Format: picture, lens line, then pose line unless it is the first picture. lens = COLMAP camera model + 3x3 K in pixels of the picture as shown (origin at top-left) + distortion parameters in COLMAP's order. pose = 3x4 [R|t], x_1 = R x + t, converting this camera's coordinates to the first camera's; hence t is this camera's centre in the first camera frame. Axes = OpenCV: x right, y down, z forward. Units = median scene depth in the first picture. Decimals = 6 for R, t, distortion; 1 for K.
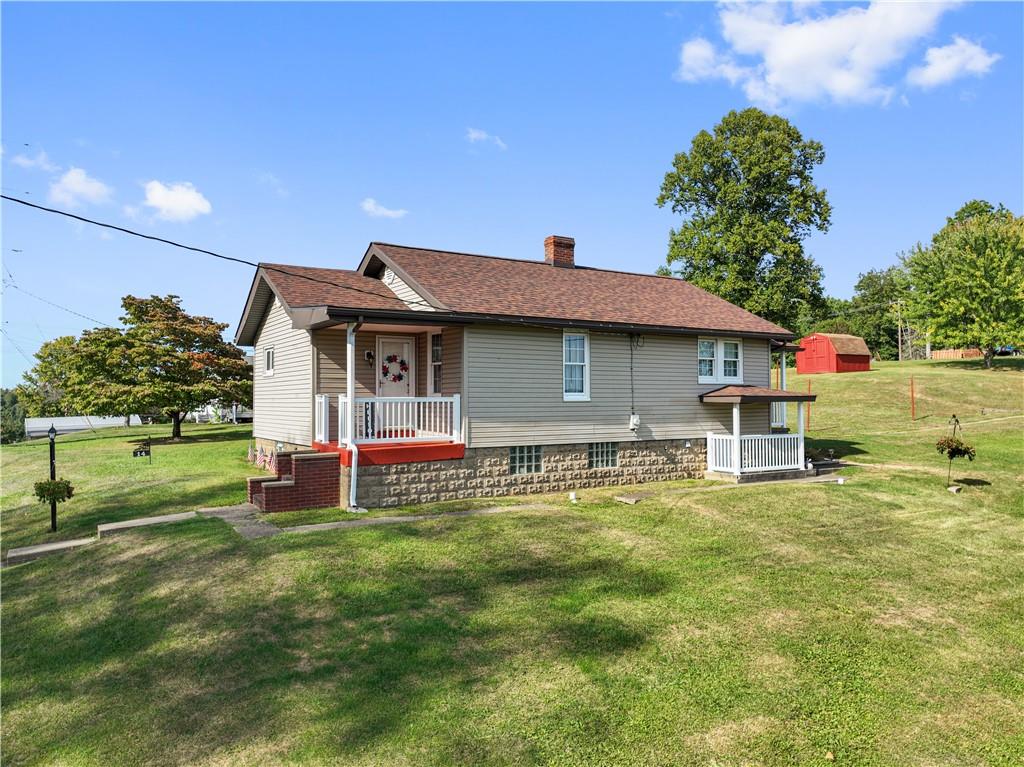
lens RADIAL K [[751.9, 0, 508.0], [0, 751.9, 382.2], [0, 0, 1]] dist [0.024888, -0.023195]
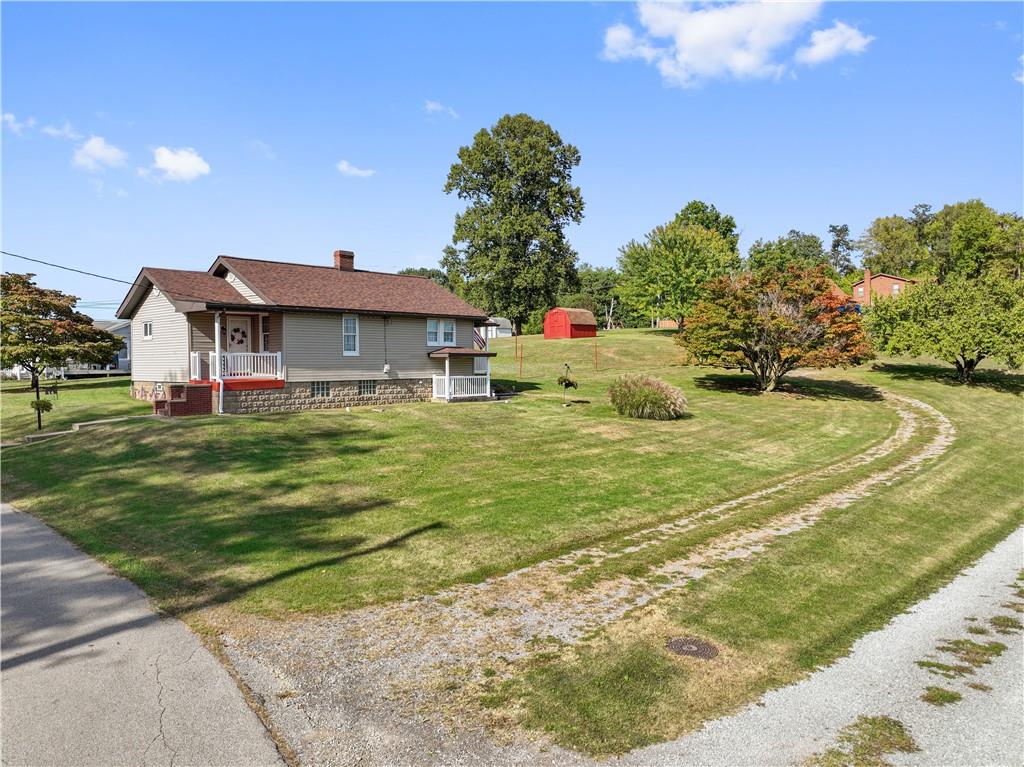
lens RADIAL K [[751.9, 0, 510.7], [0, 751.9, 388.8], [0, 0, 1]] dist [0.024888, -0.023195]
pose [[0.967934, -0.010750, 0.250974, 0.010113], [-0.004020, 0.998293, 0.058266, -0.001561], [-0.251172, -0.057406, 0.966239, -0.681907]]
